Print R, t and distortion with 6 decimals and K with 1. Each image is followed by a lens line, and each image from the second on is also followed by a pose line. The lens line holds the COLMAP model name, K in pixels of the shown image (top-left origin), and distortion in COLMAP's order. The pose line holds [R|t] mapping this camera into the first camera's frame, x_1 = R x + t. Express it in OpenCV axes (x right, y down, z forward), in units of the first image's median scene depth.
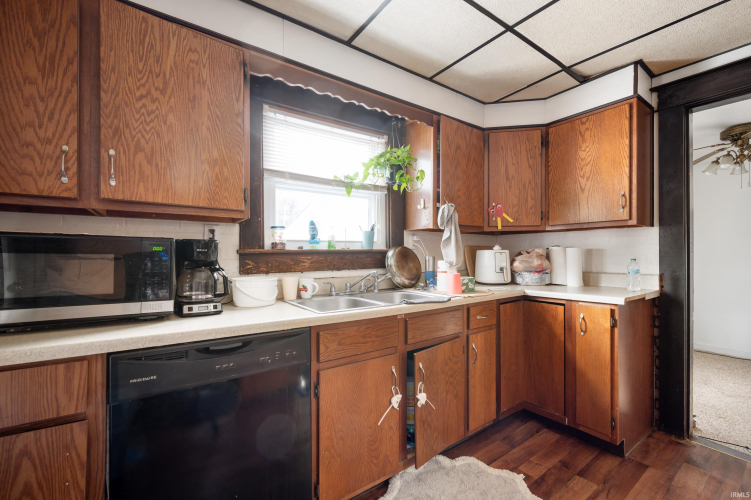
lens RADIAL K [[321.3, 0, 374.2], [0, 321.3, 255.0], [0, 0, 1]] dist [-0.001563, -0.000192]
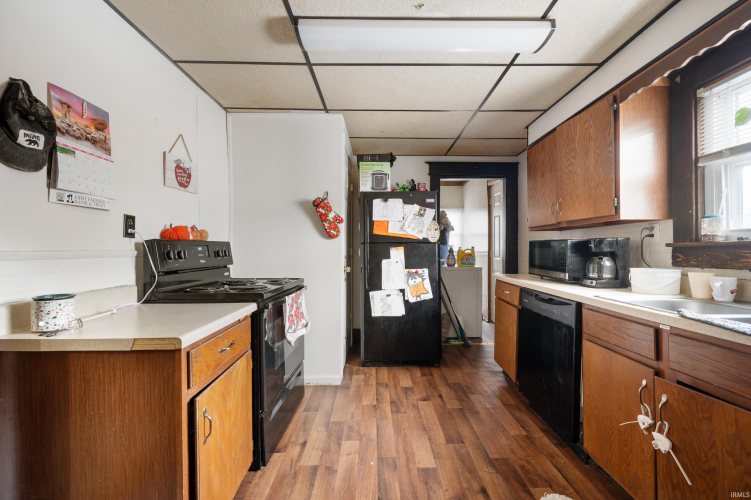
lens RADIAL K [[302.4, 0, 375.5], [0, 302.4, 250.0], [0, 0, 1]] dist [0.000548, 0.000005]
pose [[-0.581219, 0.000926, -0.813746, 0.929628], [-0.001006, 0.999998, 0.001856, 0.003970], [0.813746, 0.001898, -0.581217, 0.735701]]
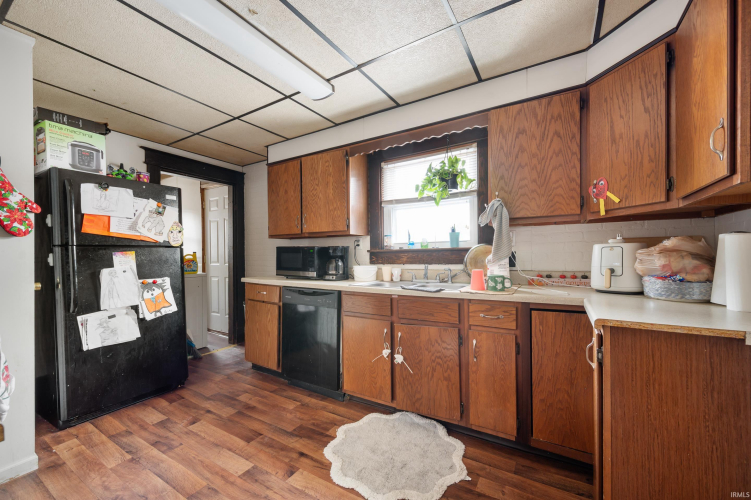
lens RADIAL K [[301.0, 0, 377.0], [0, 301.0, 258.8], [0, 0, 1]] dist [0.000398, -0.000016]
pose [[0.388345, 0.010519, -0.921454, 1.080987], [0.004335, 0.999903, 0.013242, 0.008773], [0.921504, -0.009137, 0.388261, 0.362310]]
